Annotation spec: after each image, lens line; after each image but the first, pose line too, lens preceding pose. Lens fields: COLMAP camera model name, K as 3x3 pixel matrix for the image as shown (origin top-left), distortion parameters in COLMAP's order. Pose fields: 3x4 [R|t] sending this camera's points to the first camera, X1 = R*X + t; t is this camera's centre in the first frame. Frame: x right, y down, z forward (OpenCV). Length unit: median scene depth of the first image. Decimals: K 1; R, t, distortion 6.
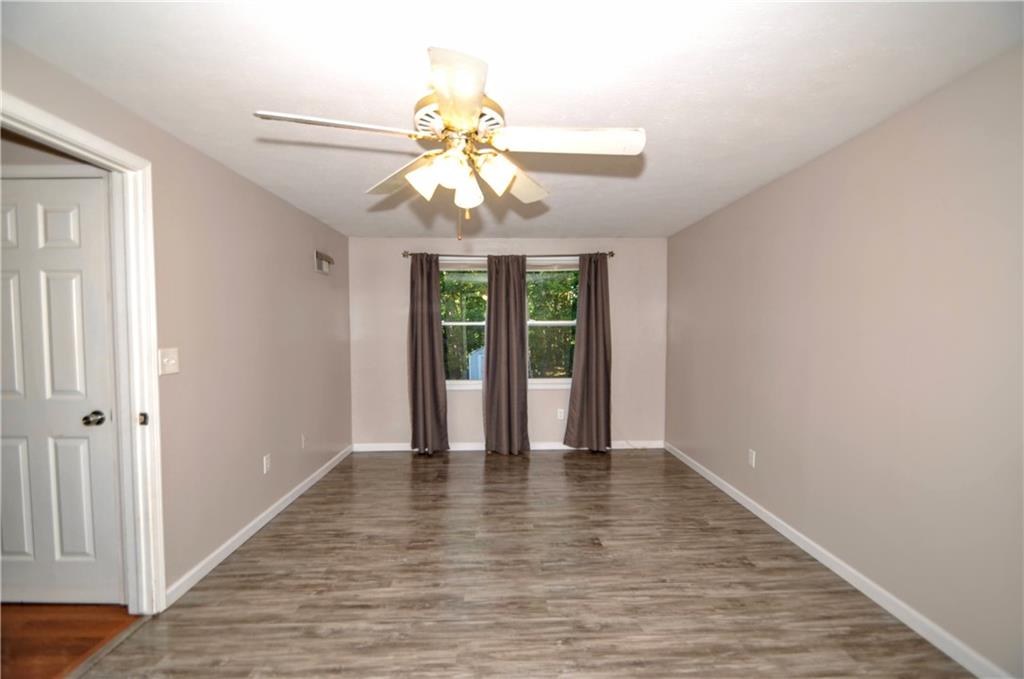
lens RADIAL K [[448.9, 0, 512.5], [0, 448.9, 344.1], [0, 0, 1]] dist [0.002093, -0.011714]
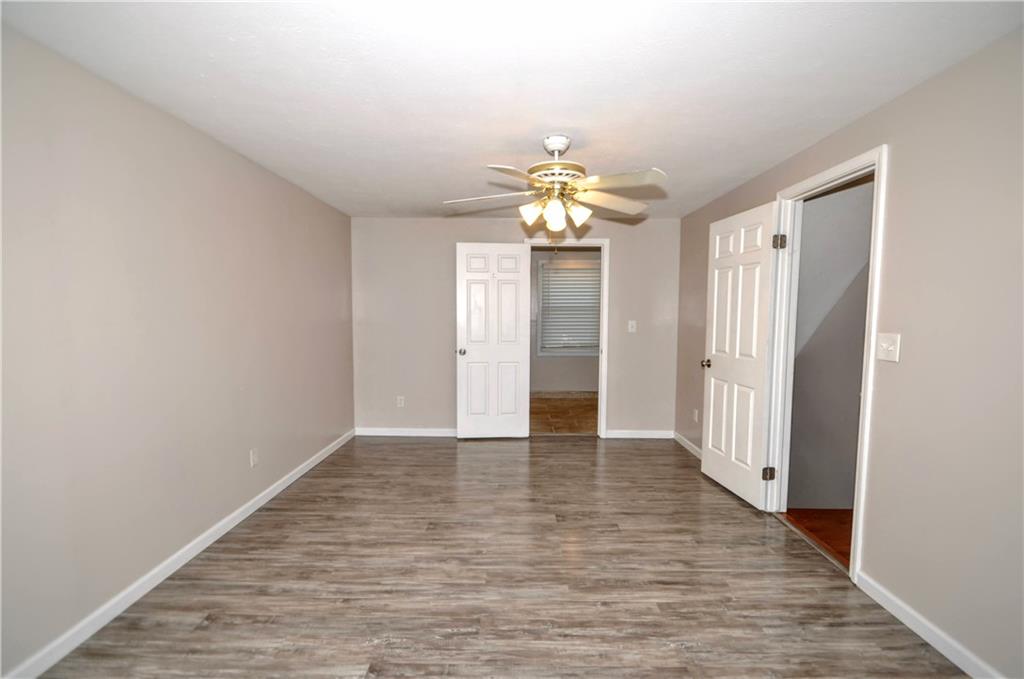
lens RADIAL K [[448.9, 0, 512.5], [0, 448.9, 344.1], [0, 0, 1]] dist [0.002093, -0.011714]
pose [[-0.999318, -0.004800, 0.036622, -0.018545], [-0.000826, 0.994176, 0.107763, -0.067107], [-0.036926, 0.107660, -0.993502, 1.900081]]
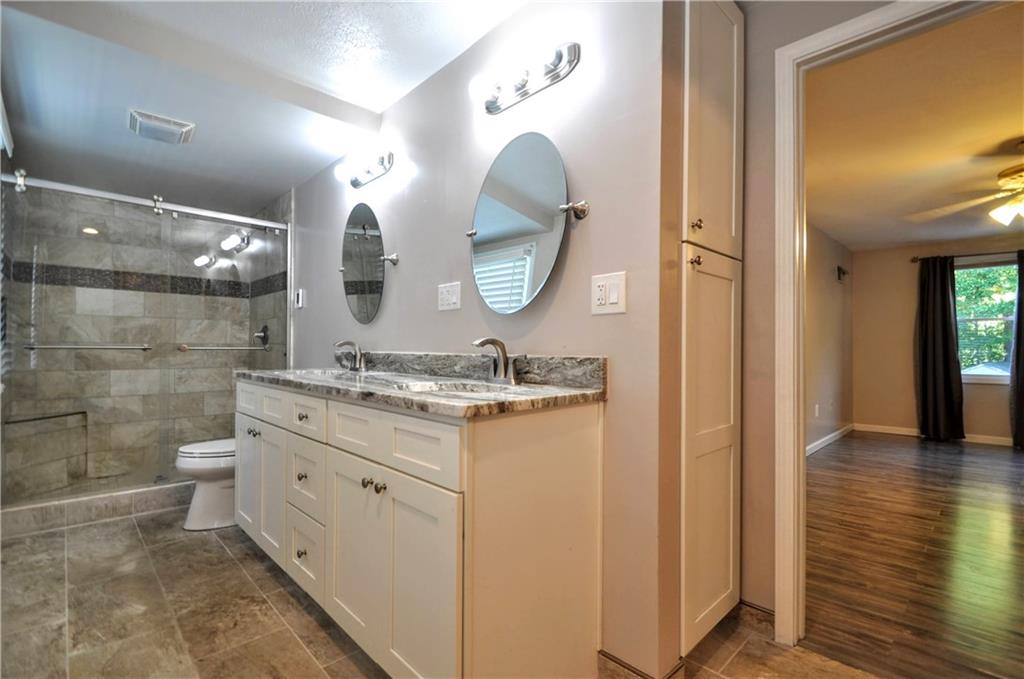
lens RADIAL K [[458.8, 0, 507.8], [0, 458.8, 344.2], [0, 0, 1]] dist [0.002935, -0.009370]
pose [[0.667072, 0.000905, -0.744993, -0.109611], [-0.035101, 0.998927, -0.030216, 0.144215], [0.744166, 0.046306, 0.666388, -0.909077]]
